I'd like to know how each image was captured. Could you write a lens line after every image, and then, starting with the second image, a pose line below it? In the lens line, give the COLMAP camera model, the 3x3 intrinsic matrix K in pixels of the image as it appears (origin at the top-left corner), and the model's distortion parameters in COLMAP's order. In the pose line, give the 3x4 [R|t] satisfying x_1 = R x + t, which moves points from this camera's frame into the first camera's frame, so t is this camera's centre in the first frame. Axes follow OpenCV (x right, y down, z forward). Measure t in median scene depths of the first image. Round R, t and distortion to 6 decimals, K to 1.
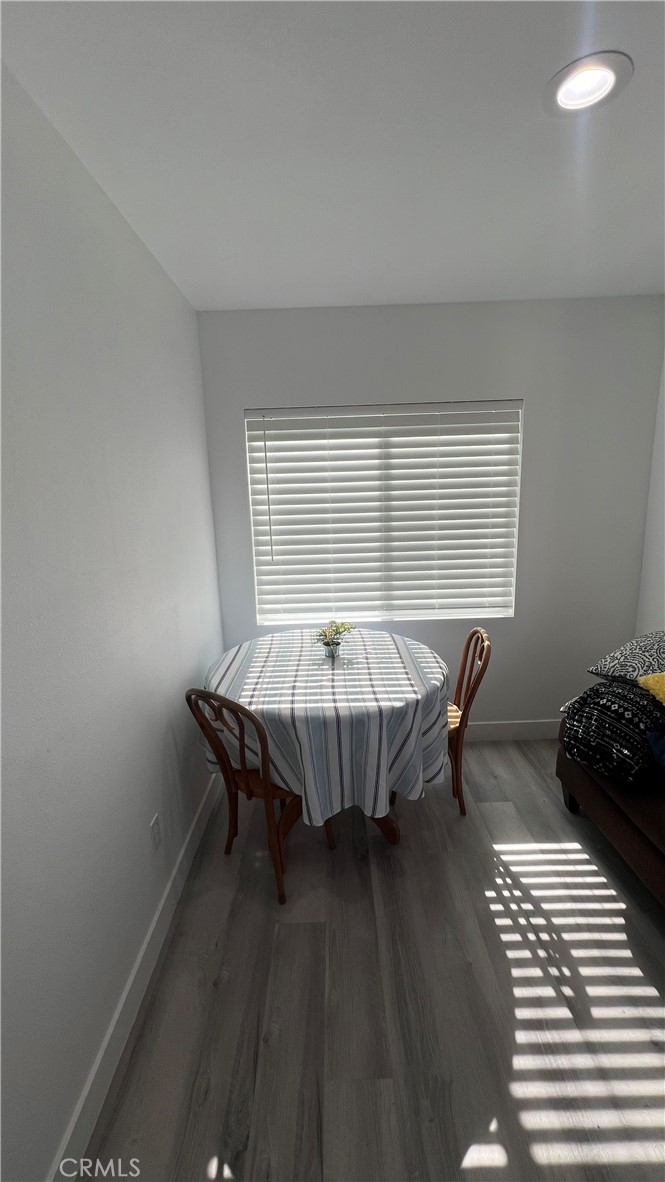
lens RADIAL K [[474.1, 0, 332.5], [0, 474.1, 591.0], [0, 0, 1]] dist [-0.000909, 0.000436]
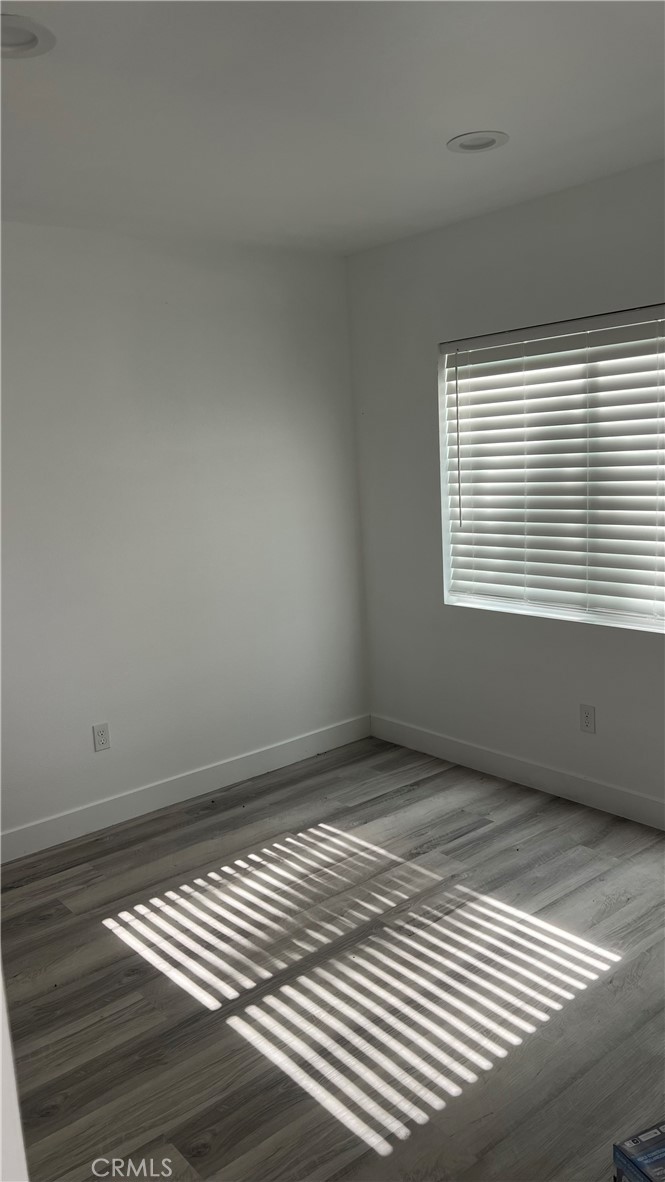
lens RADIAL K [[927.3, 0, 332.5], [0, 927.3, 591.0], [0, 0, 1]] dist [-0.000044, 0.000139]
pose [[0.627528, 0.120595, -0.769198, 0.968065], [-0.115631, 0.991411, 0.061100, -0.027205], [0.769960, 0.050602, 0.636082, -0.151664]]
